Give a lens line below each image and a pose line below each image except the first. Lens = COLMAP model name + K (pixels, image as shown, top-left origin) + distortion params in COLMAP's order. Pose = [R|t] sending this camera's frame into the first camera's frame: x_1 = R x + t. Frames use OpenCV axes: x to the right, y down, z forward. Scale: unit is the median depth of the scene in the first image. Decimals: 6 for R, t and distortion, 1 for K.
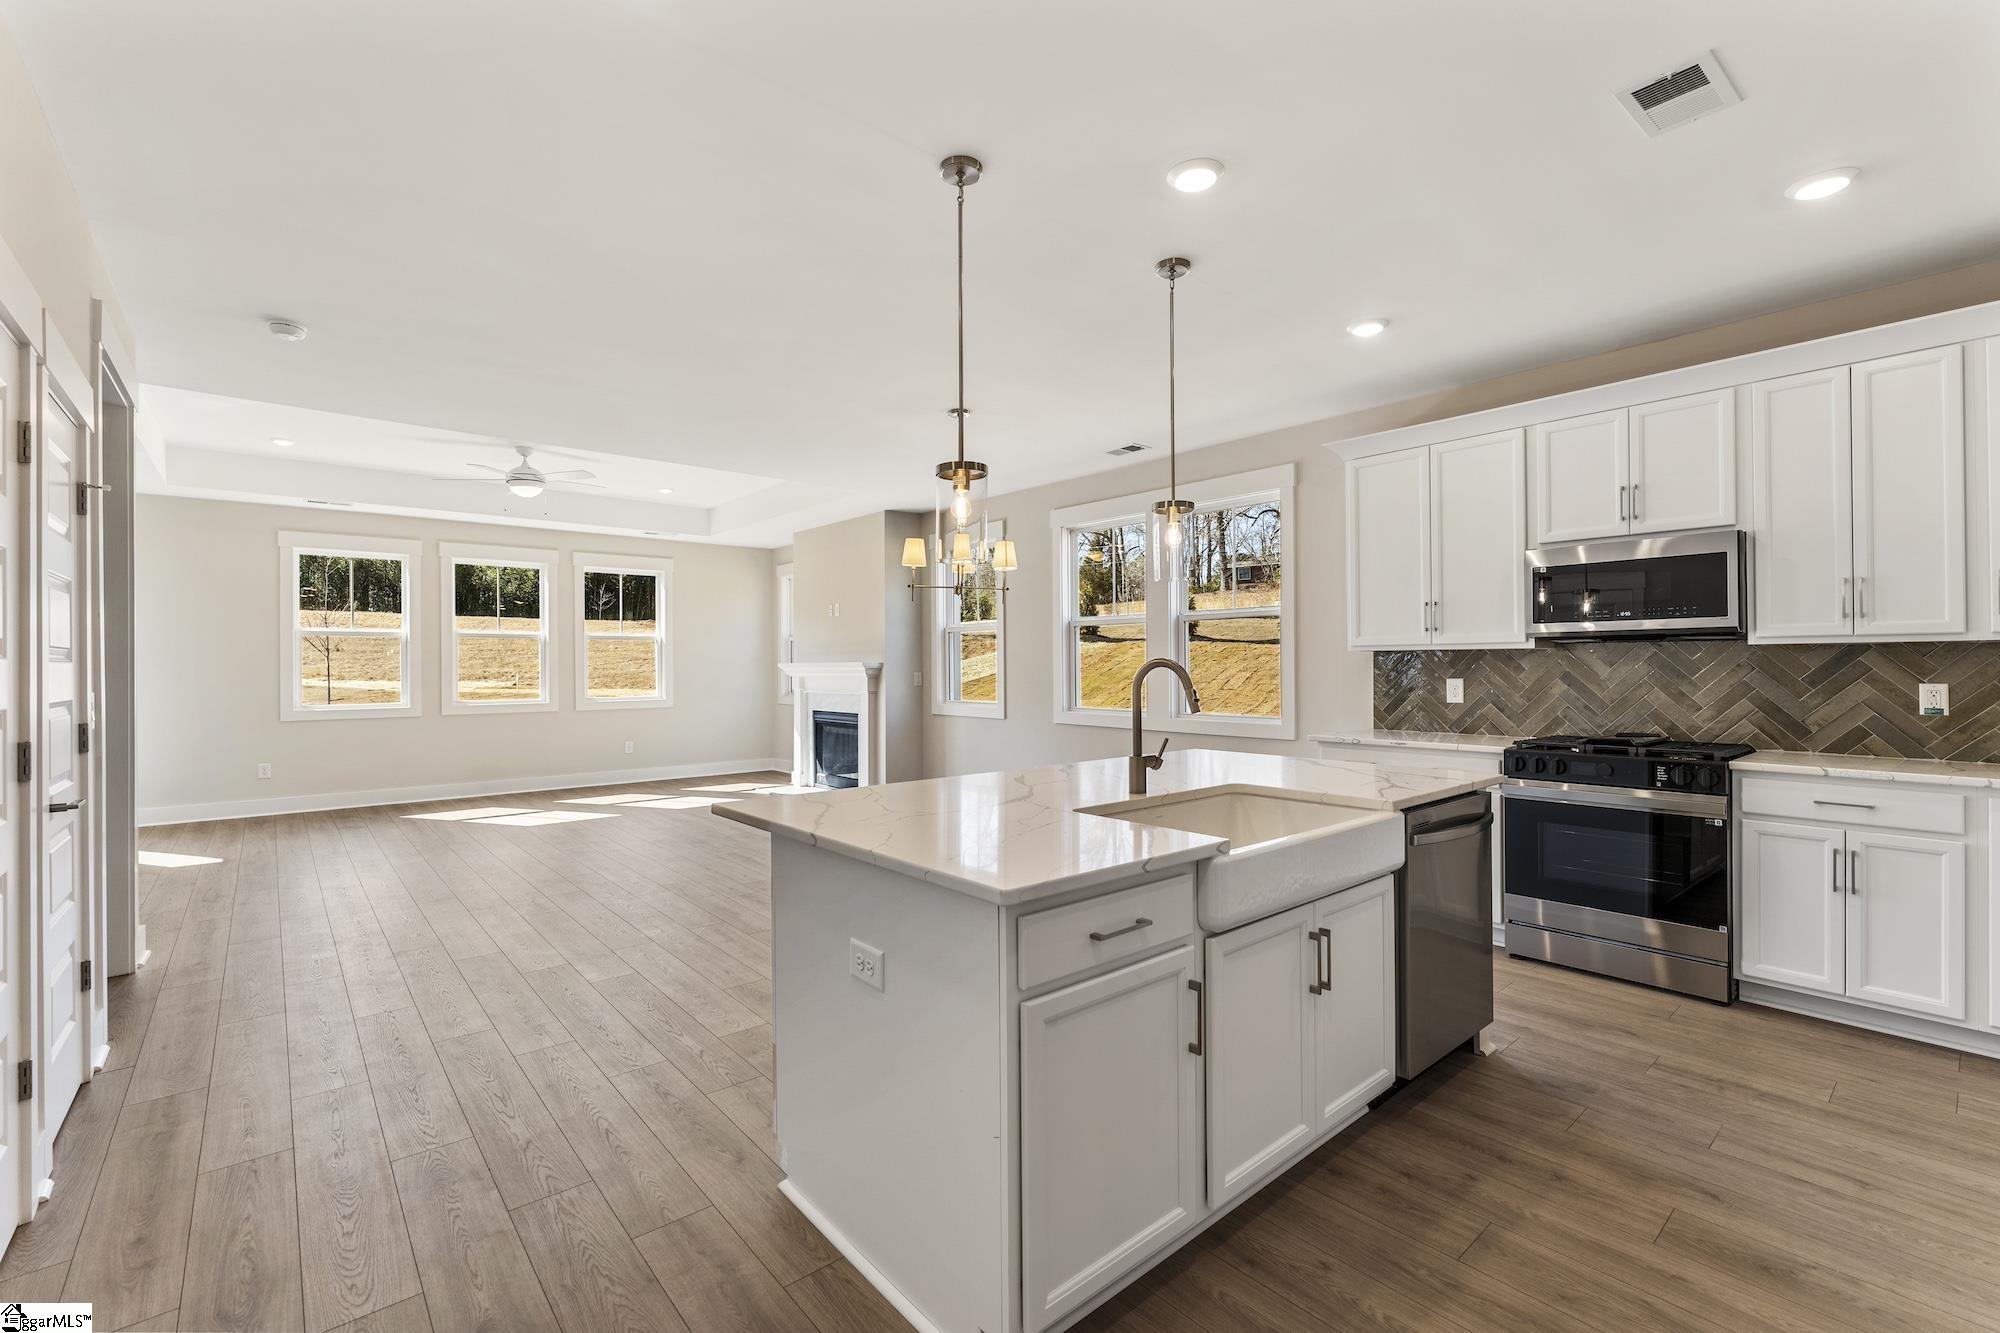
lens RADIAL K [[862.6, 0, 998.1], [0, 862.6, 660.6], [0, 0, 1]] dist [0.000396, 0.000428]
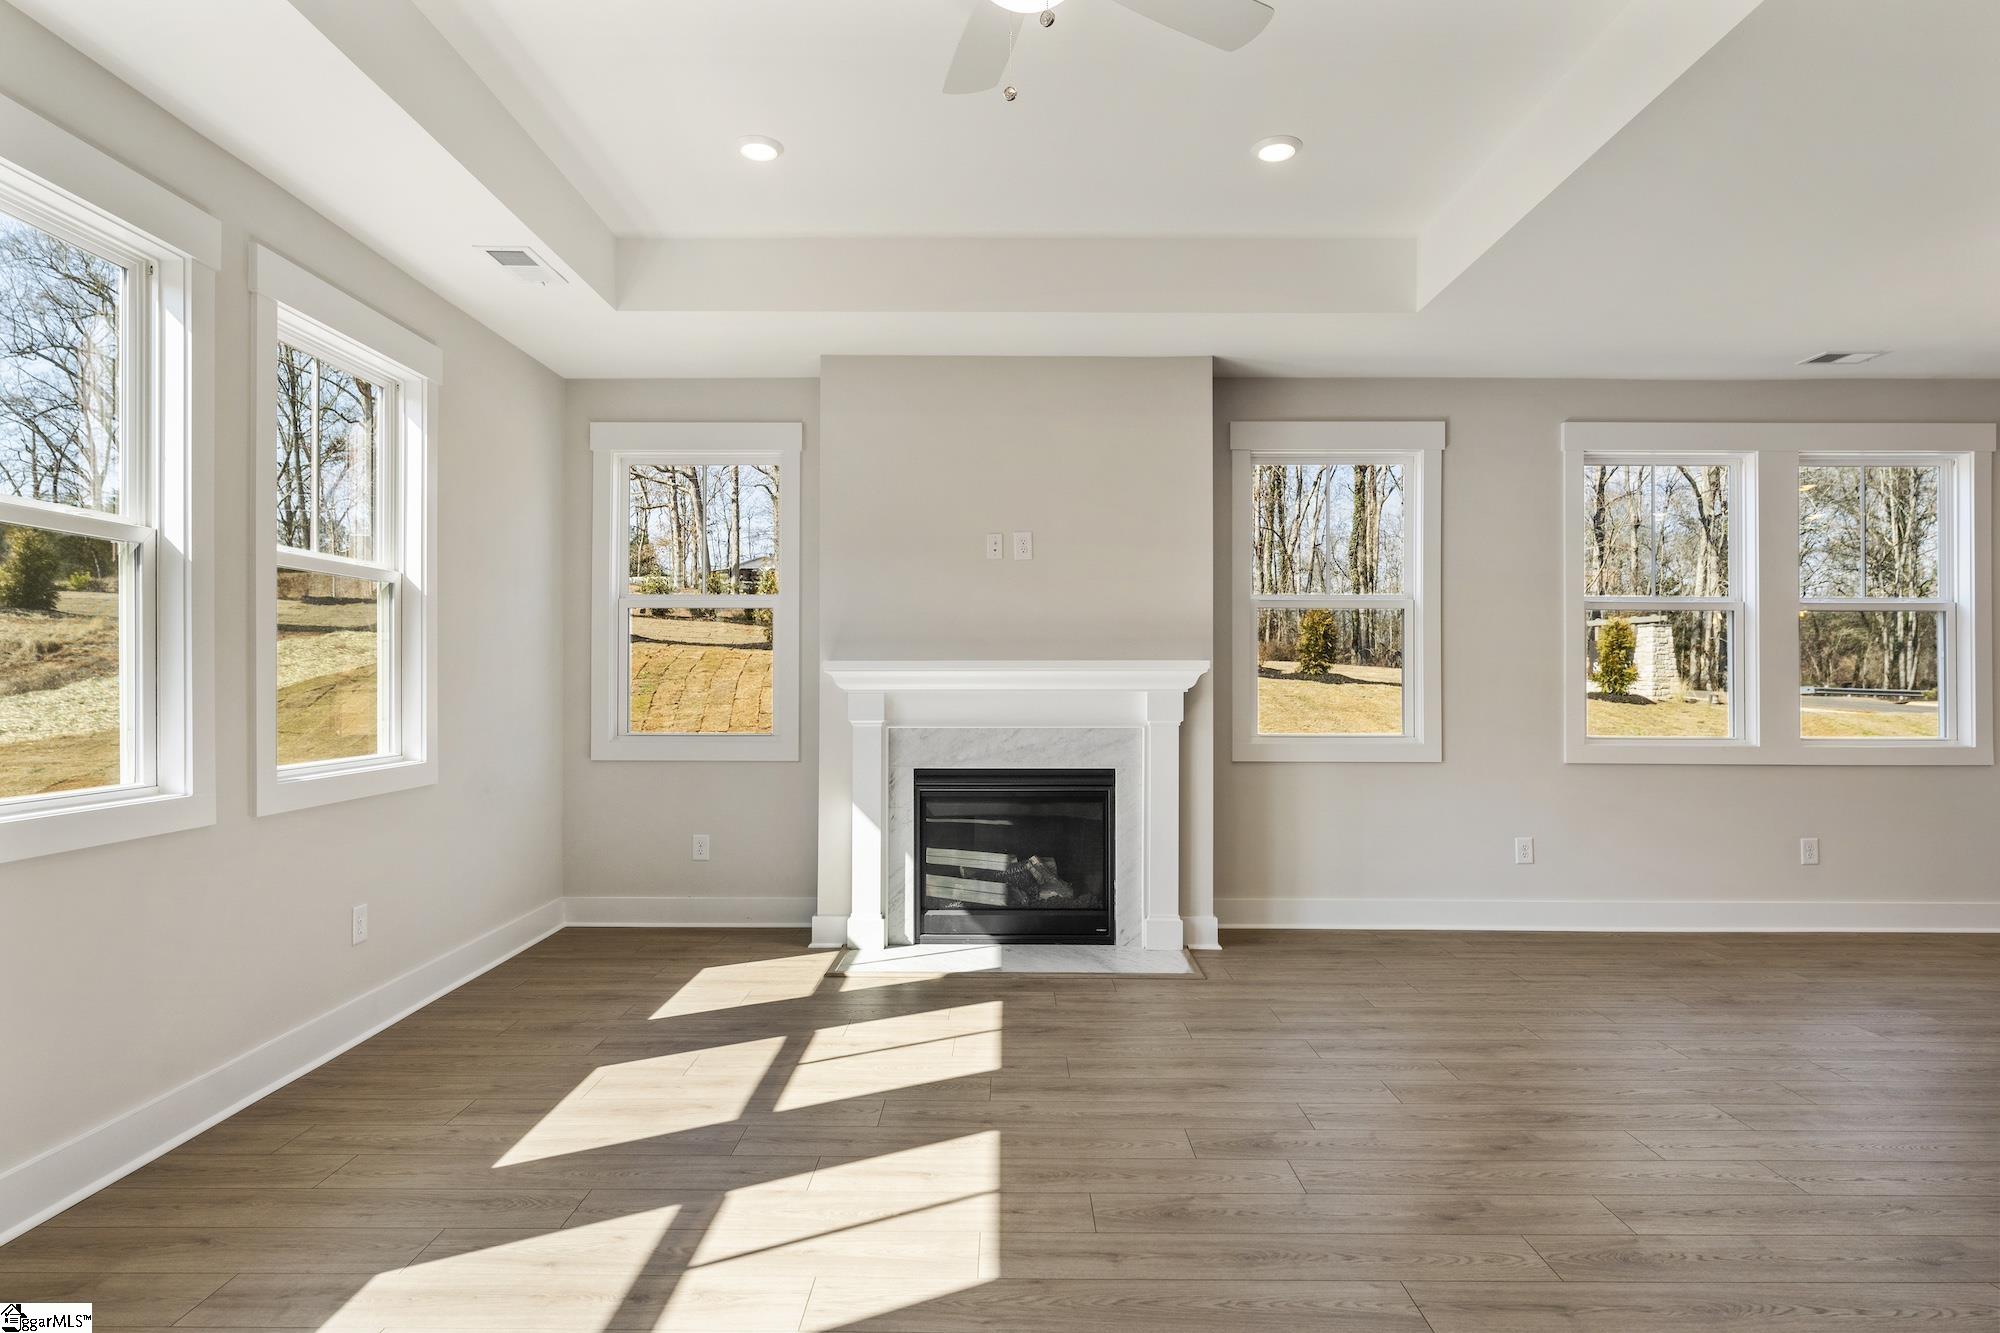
lens RADIAL K [[1113.5, 0, 1000.8], [0, 1113.5, 670.9], [0, 0, 1]] dist [-0.000118, -0.001404]
pose [[0.651089, 0.013644, 0.758879, -1.506076], [-0.008608, 0.999907, -0.010592, 0.031952], [-0.758952, 0.000364, 0.651146, 1.467156]]
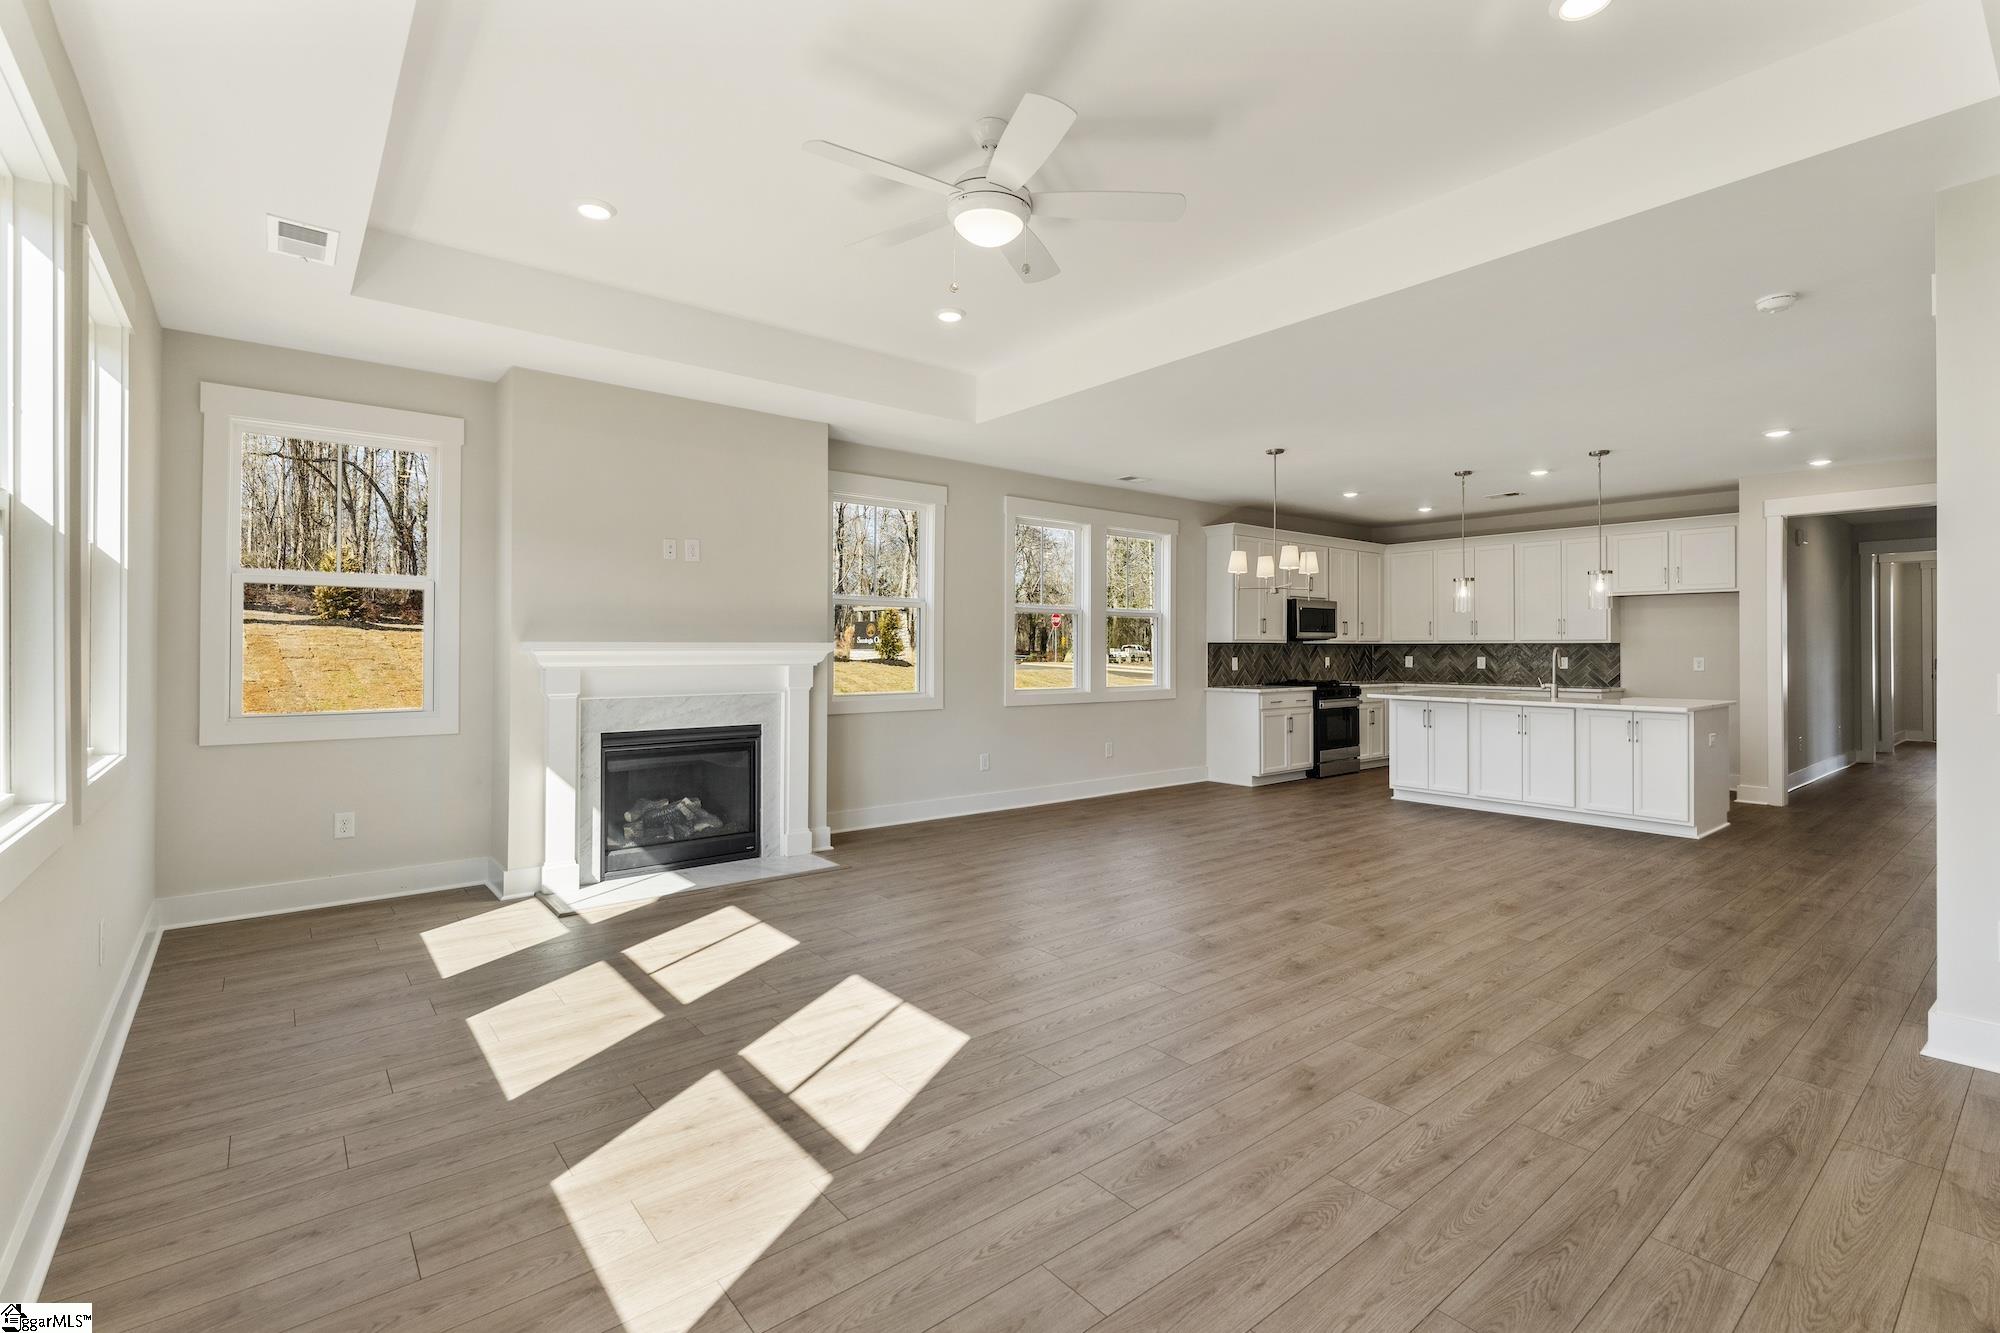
lens RADIAL K [[902.3, 0, 1006.2], [0, 902.3, 639.8], [0, 0, 1]] dist [0.008690, -0.001564]
pose [[0.015396, 0.016963, 0.999738, -1.843219], [-0.005586, 0.999842, -0.016879, 0.022141], [-0.999866, -0.005325, 0.015489, 1.833899]]
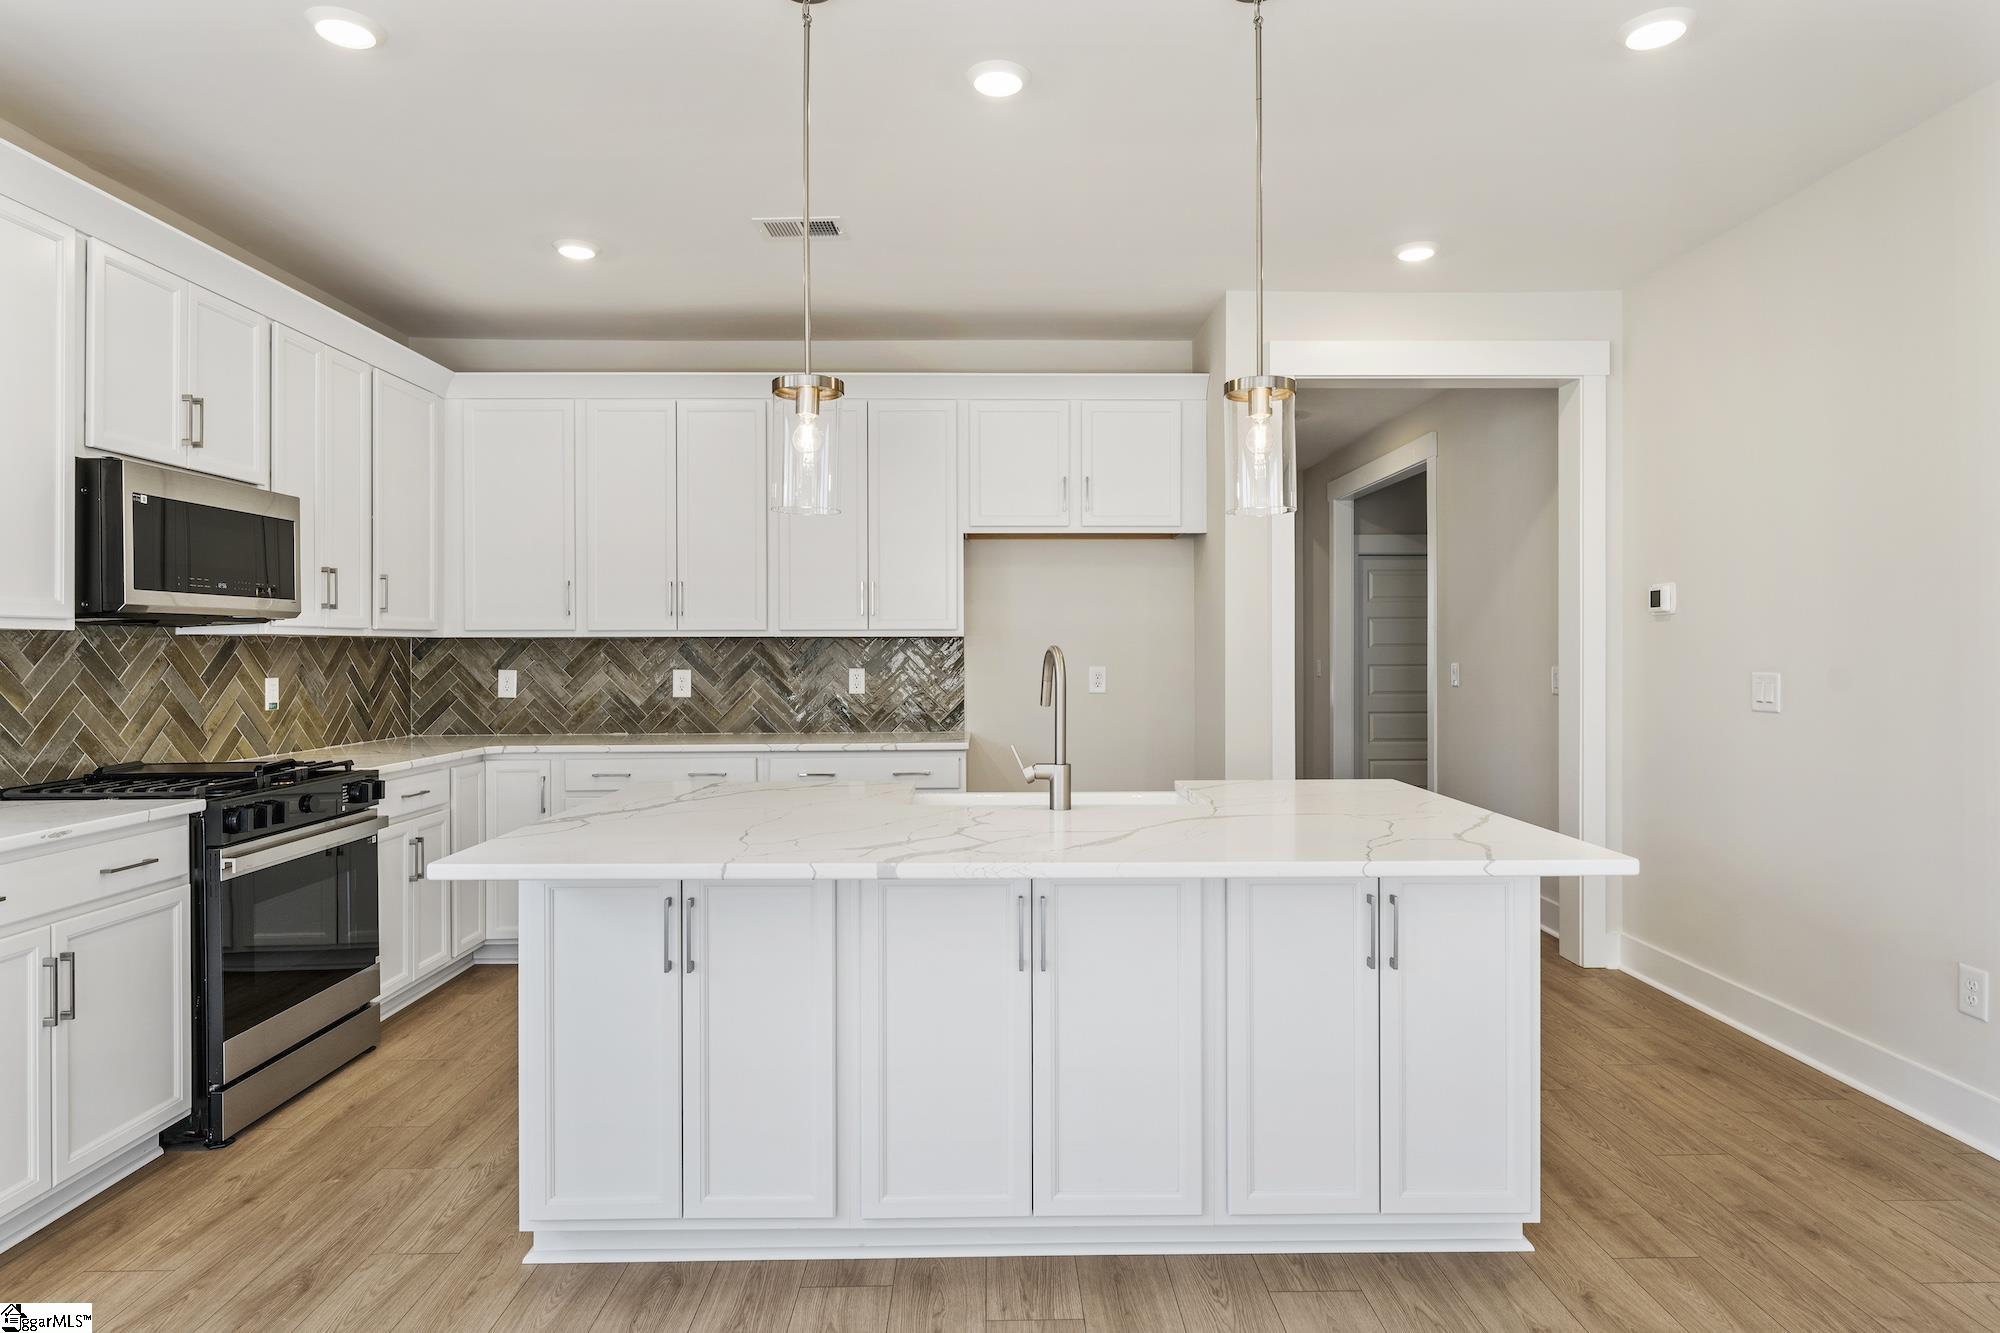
lens RADIAL K [[1113.5, 0, 1000.2], [0, 1113.5, 649.6], [0, 0, 1]] dist [-0.000118, -0.001404]
pose [[-0.769042, 0.008609, 0.639141, -0.325513], [0.005216, 0.999961, -0.007192, 0.006979], [-0.639177, -0.002197, -0.769056, 1.279834]]
